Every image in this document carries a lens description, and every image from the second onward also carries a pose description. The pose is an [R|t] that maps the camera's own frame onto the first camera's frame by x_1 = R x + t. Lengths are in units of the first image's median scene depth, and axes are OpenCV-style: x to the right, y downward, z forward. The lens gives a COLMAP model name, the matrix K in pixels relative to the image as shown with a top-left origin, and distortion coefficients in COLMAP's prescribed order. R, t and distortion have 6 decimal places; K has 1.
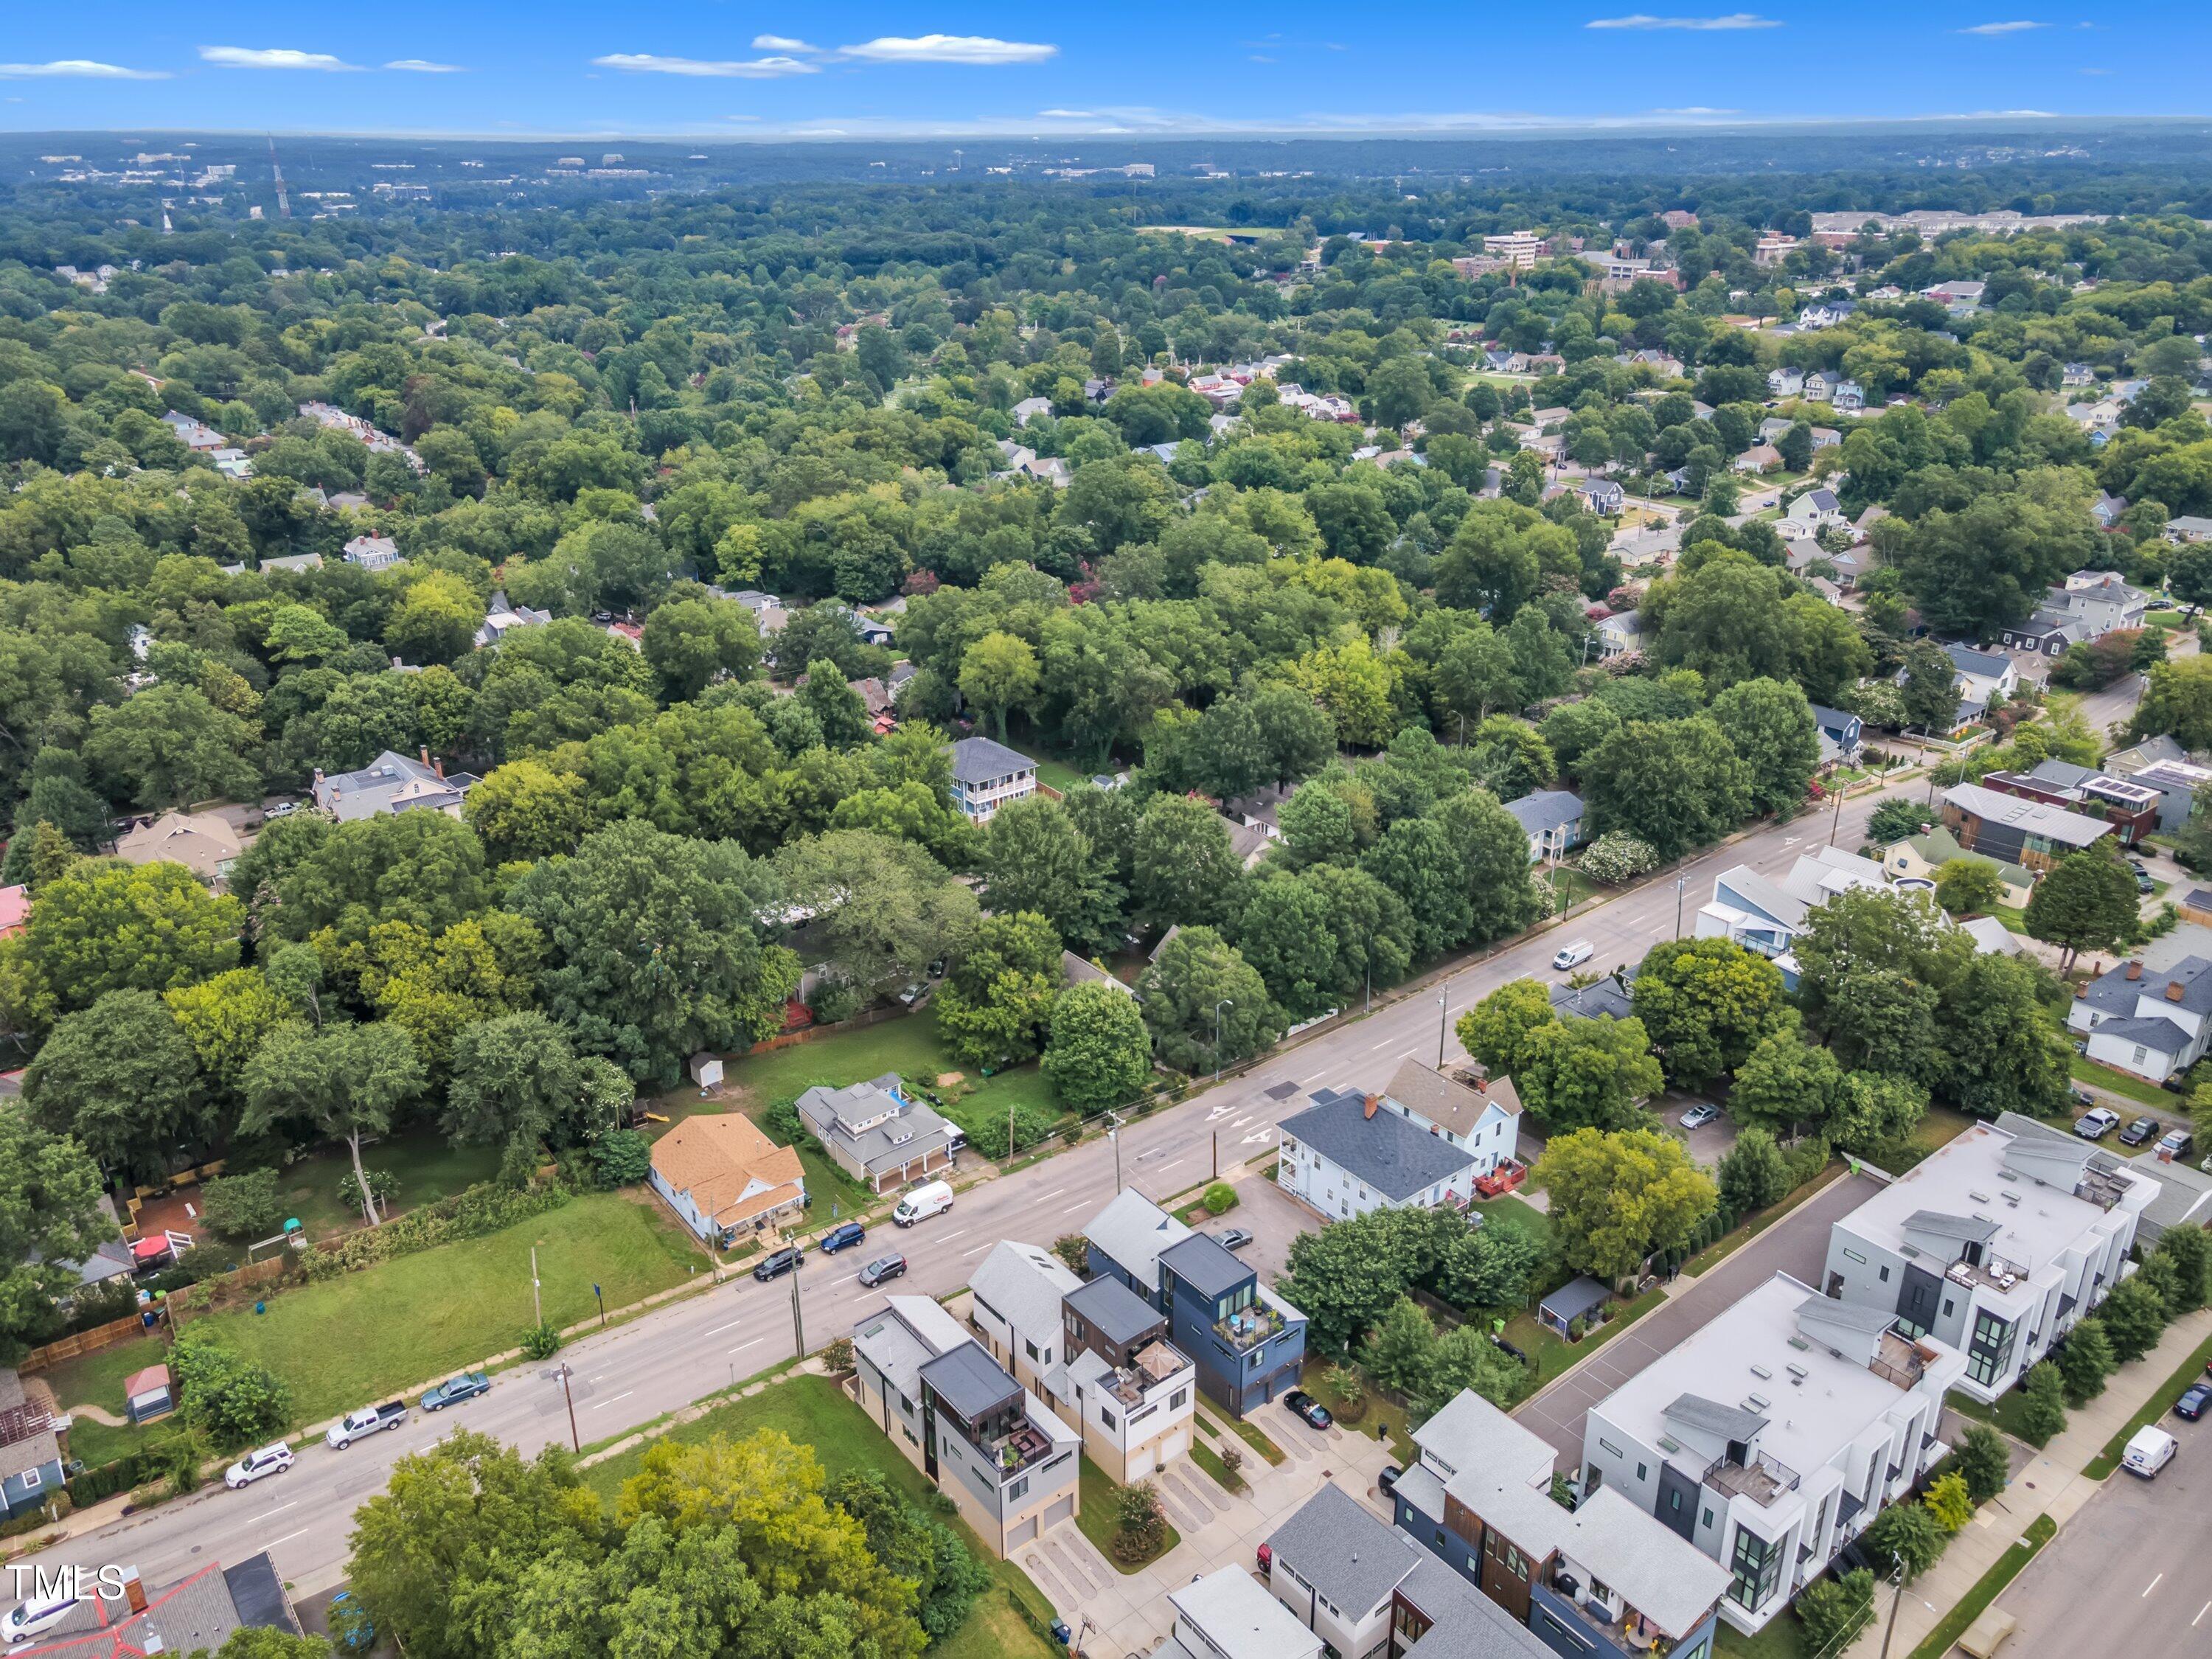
lens RADIAL K [[1634.9, 0, 1084.7], [0, 1634.9, 815.3], [0, 0, 1]] dist [0.039716, -0.000797]
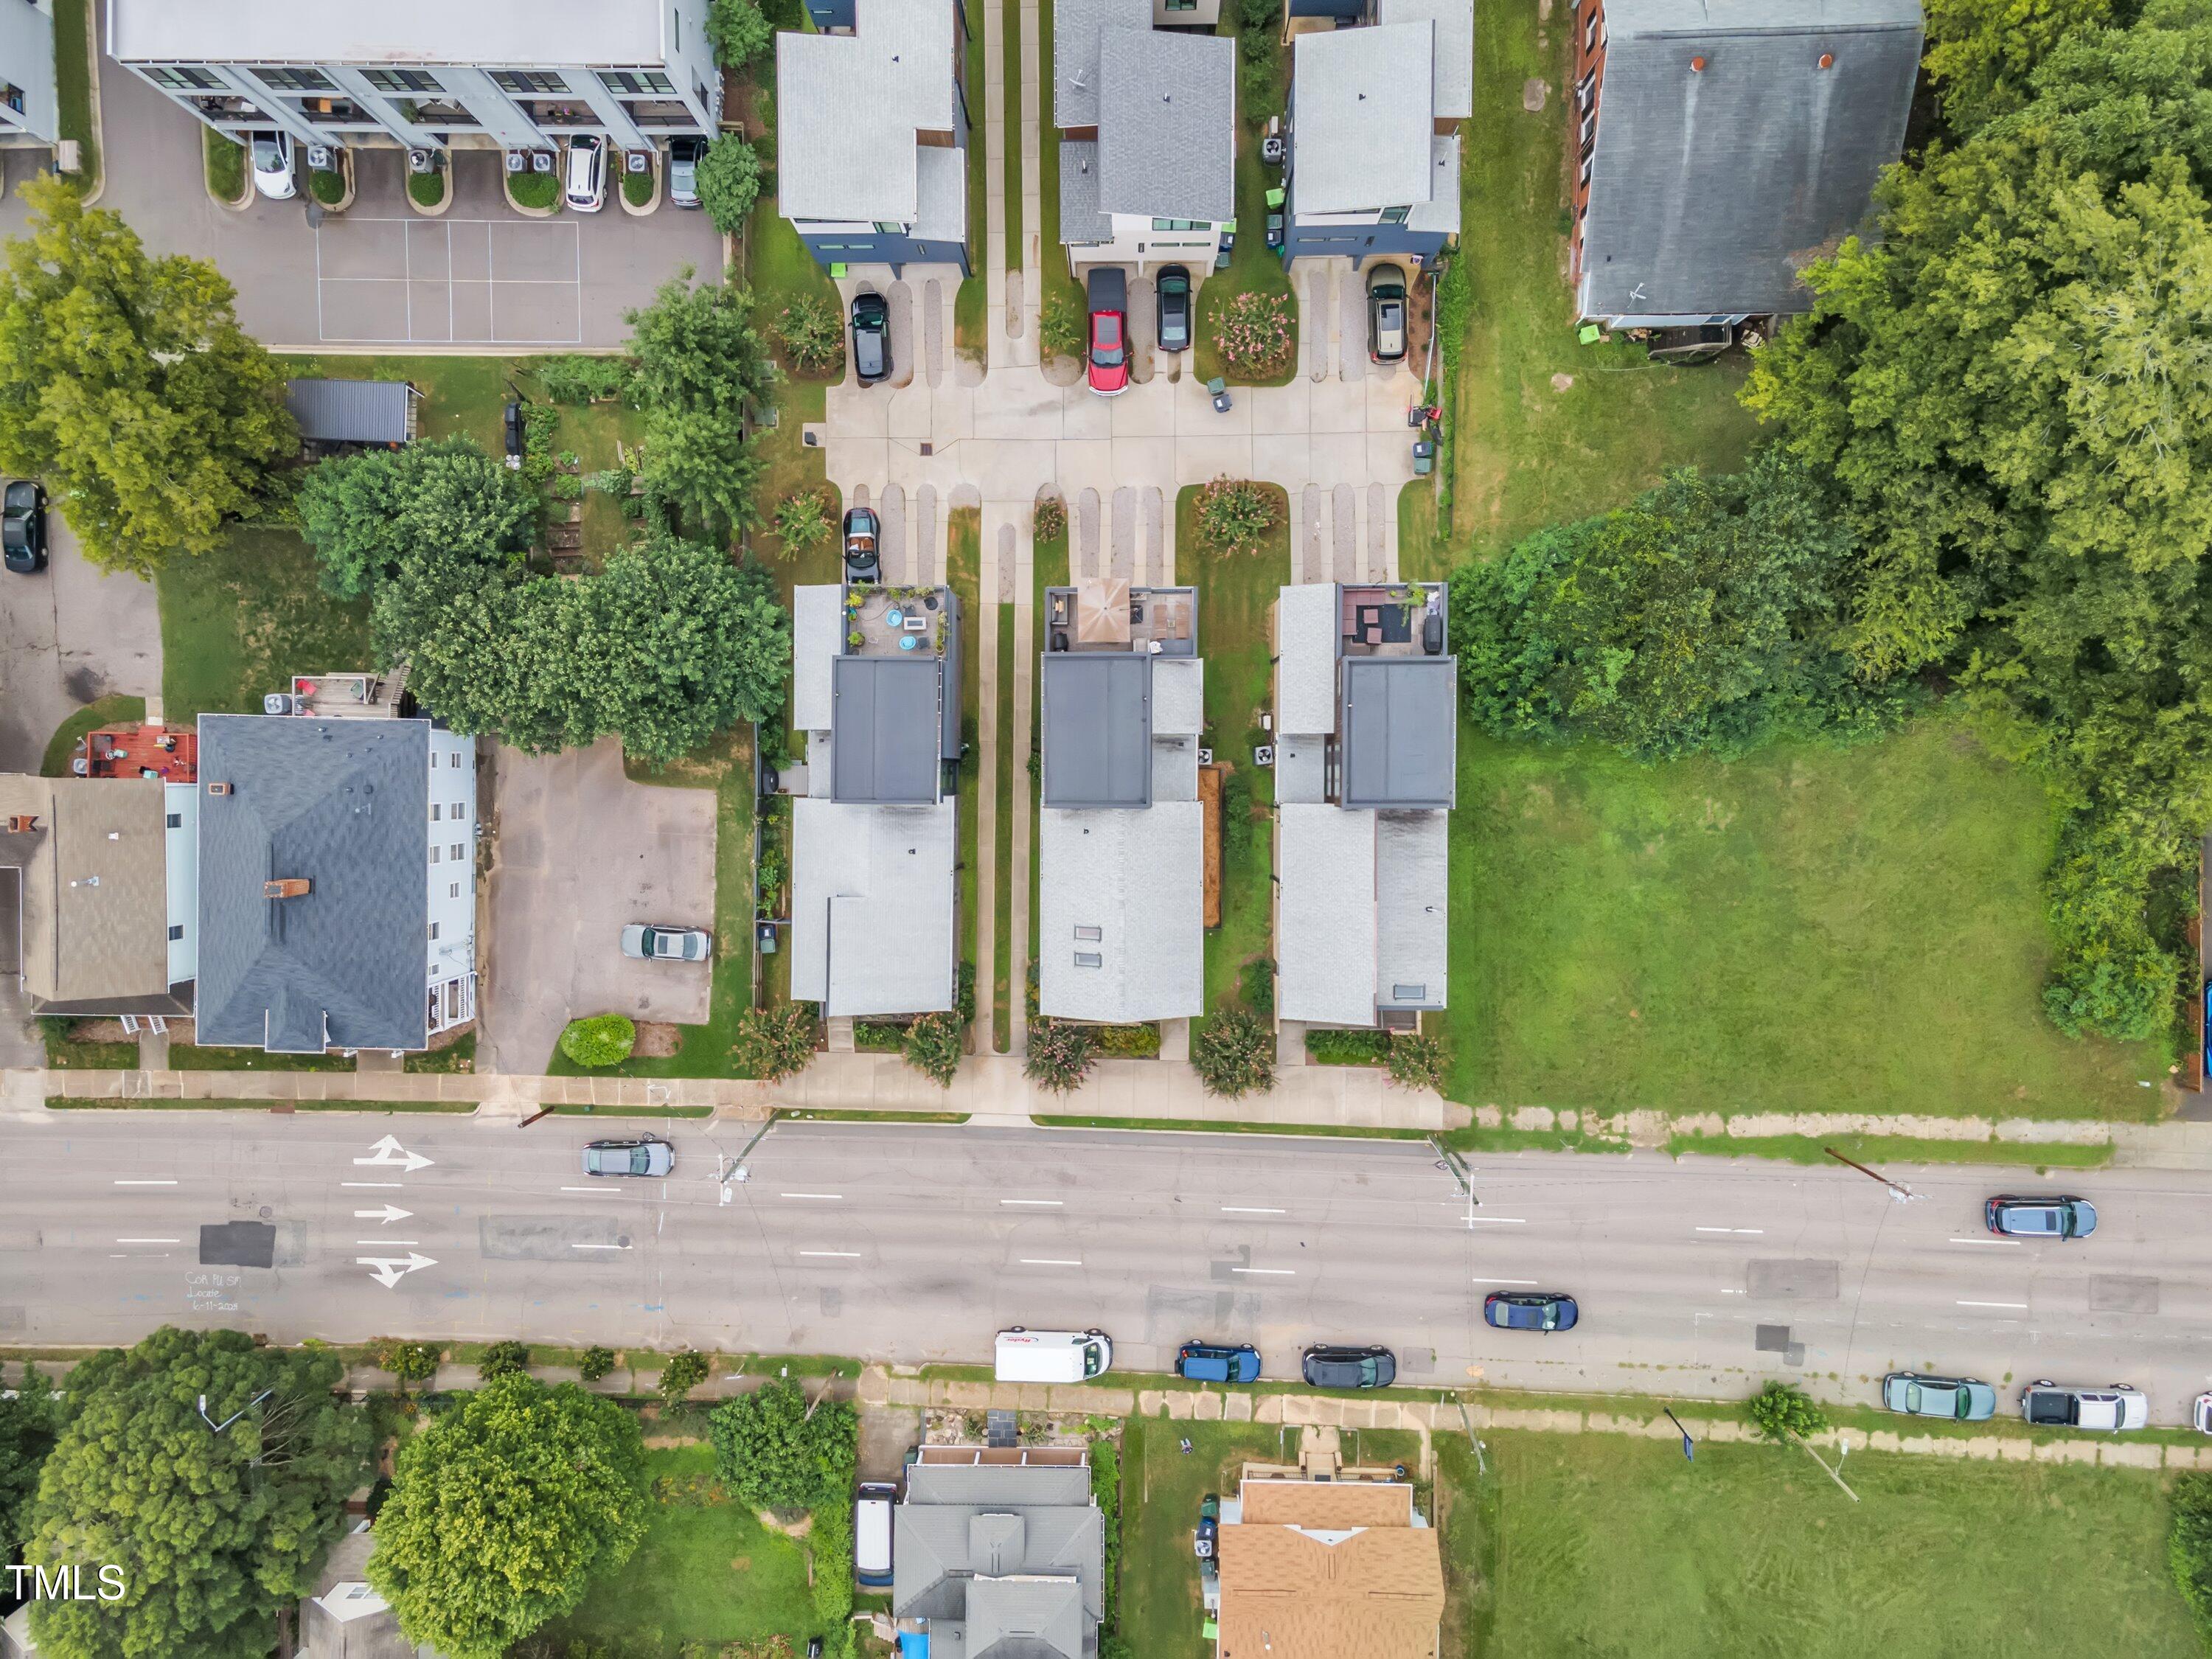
lens RADIAL K [[1634.9, 0, 1084.7], [0, 1634.9, 815.3], [0, 0, 1]] dist [0.039716, -0.000797]
pose [[-0.783040, -0.621795, 0.014799, -0.004742], [0.274164, -0.323709, 0.905564, -0.187918], [-0.558285, 0.713151, 0.423951, 0.628697]]
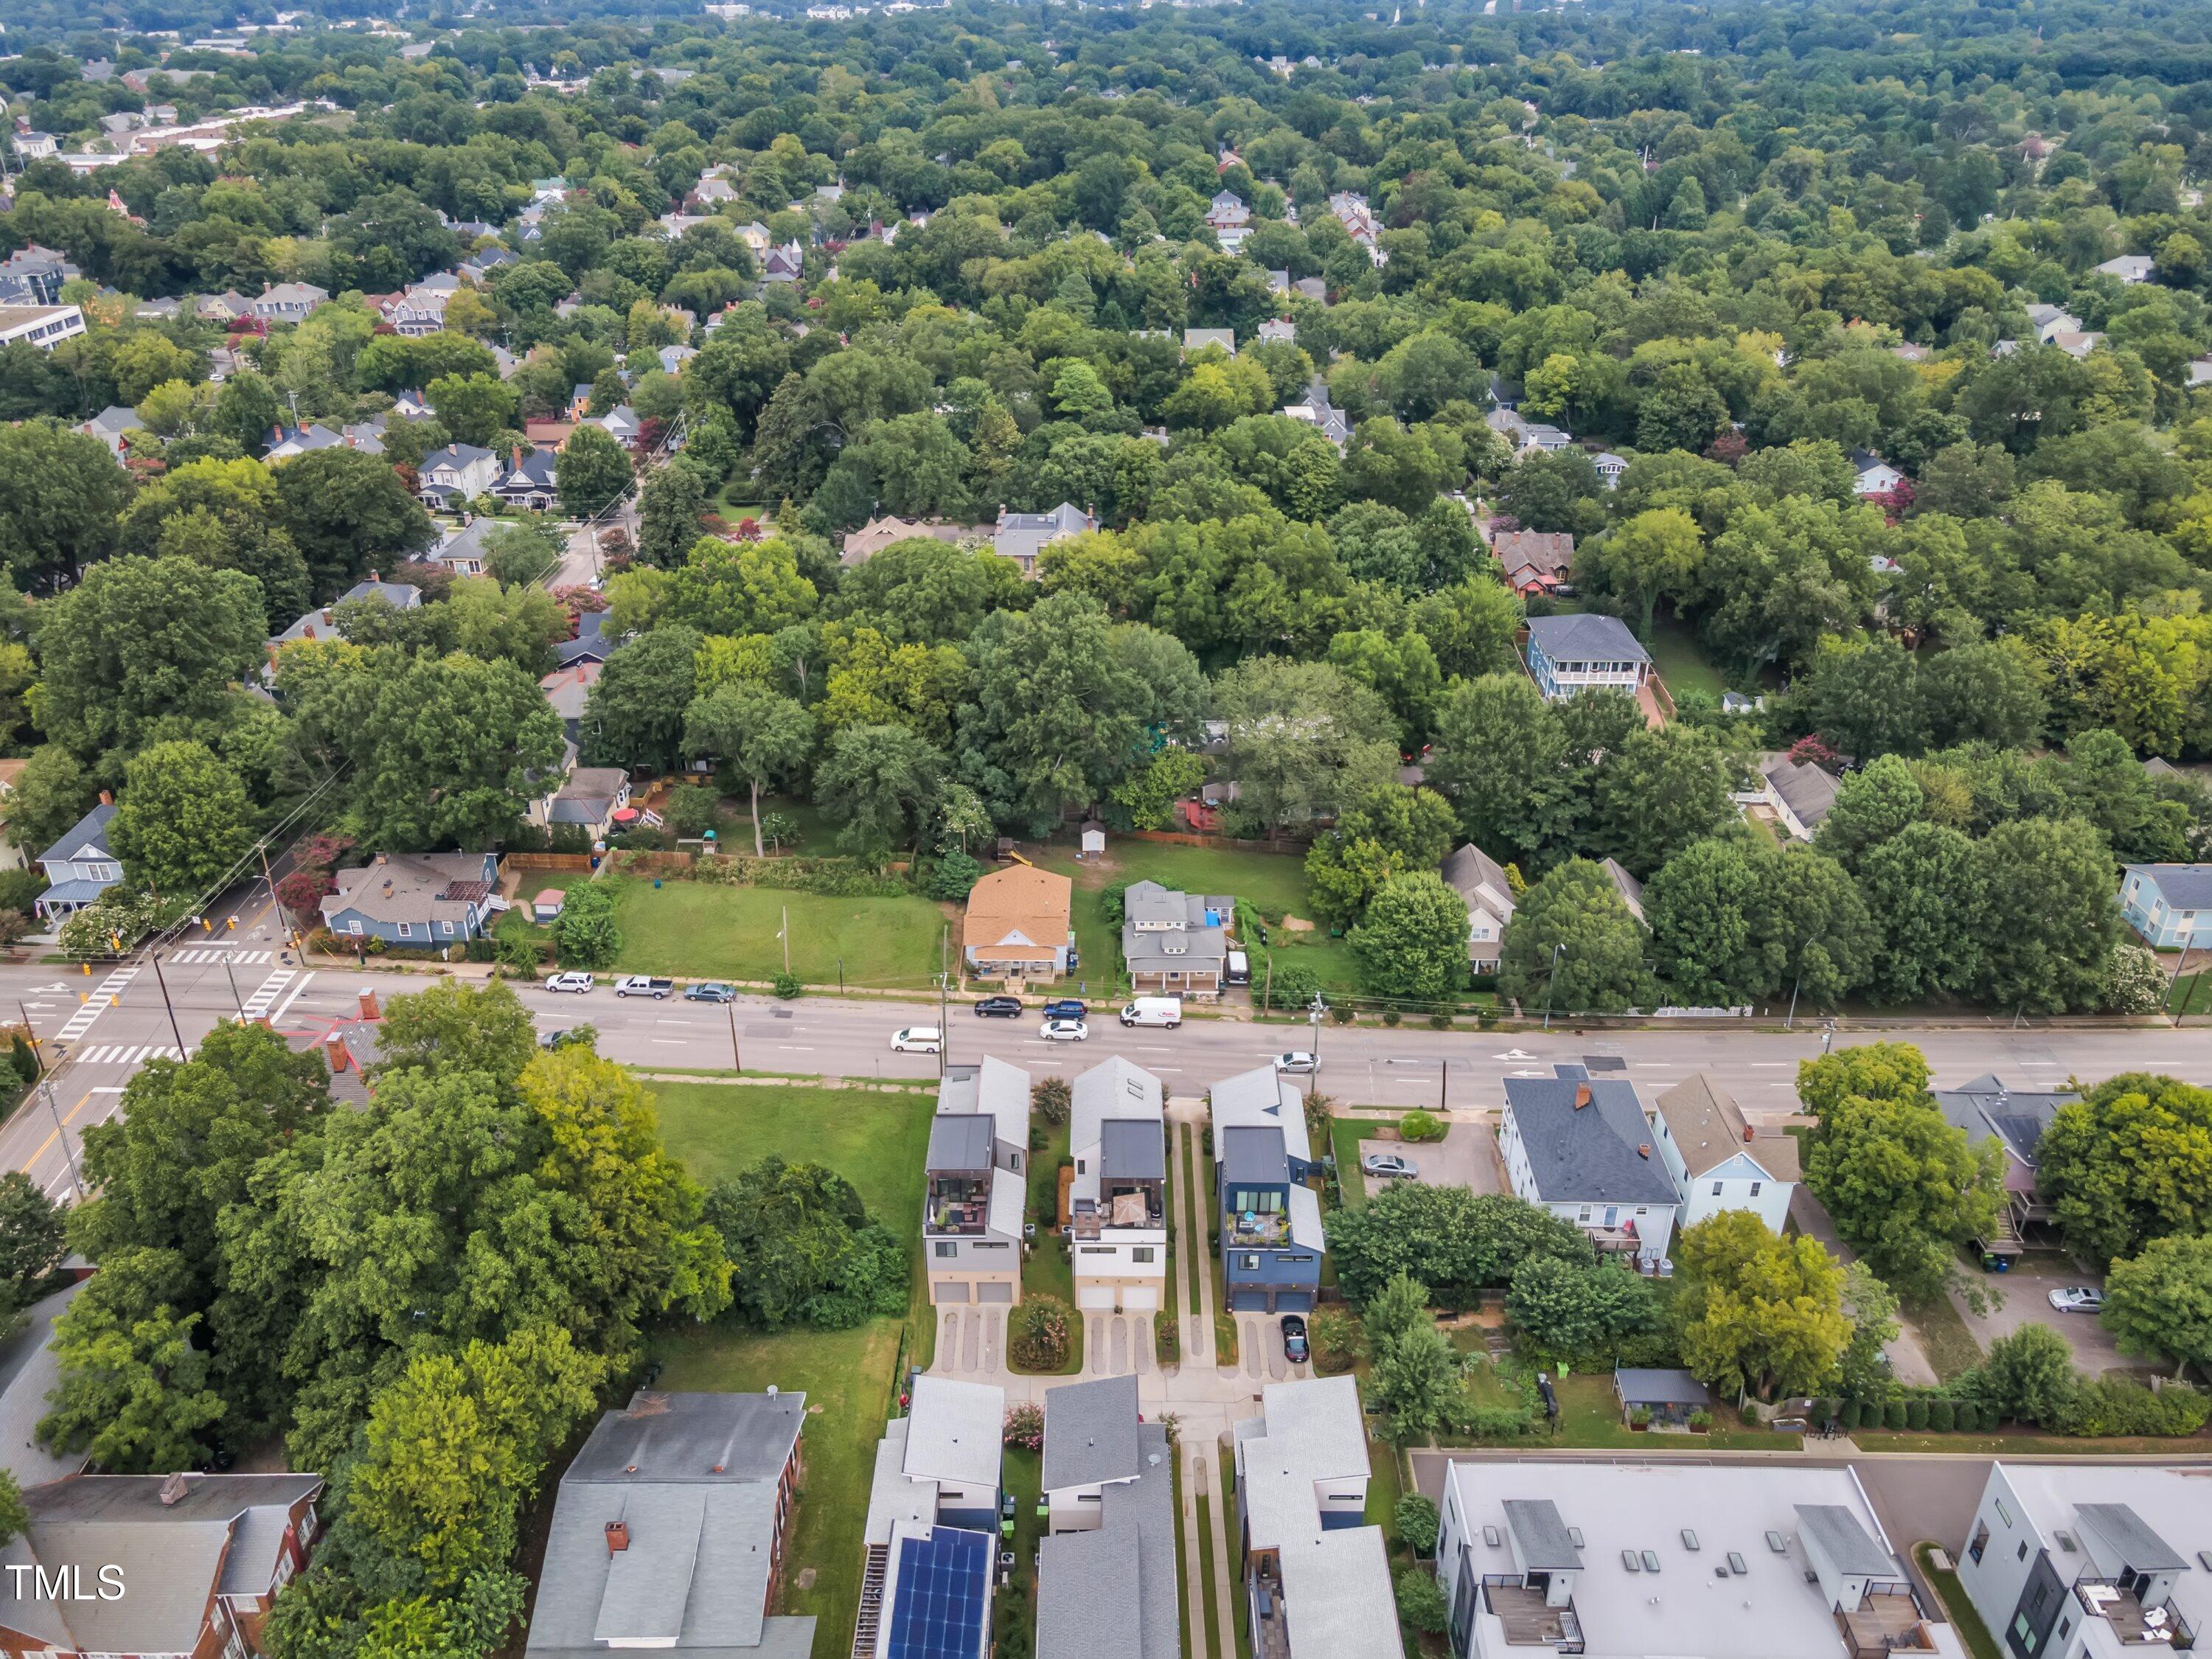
lens RADIAL K [[1634.9, 0, 1084.7], [0, 1634.9, 815.3], [0, 0, 1]] dist [0.039716, -0.000797]
pose [[0.778539, 0.301407, -0.550483, 0.393722], [-0.243062, 0.953482, 0.178304, -0.055039], [0.578617, -0.005015, 0.815584, 0.130989]]
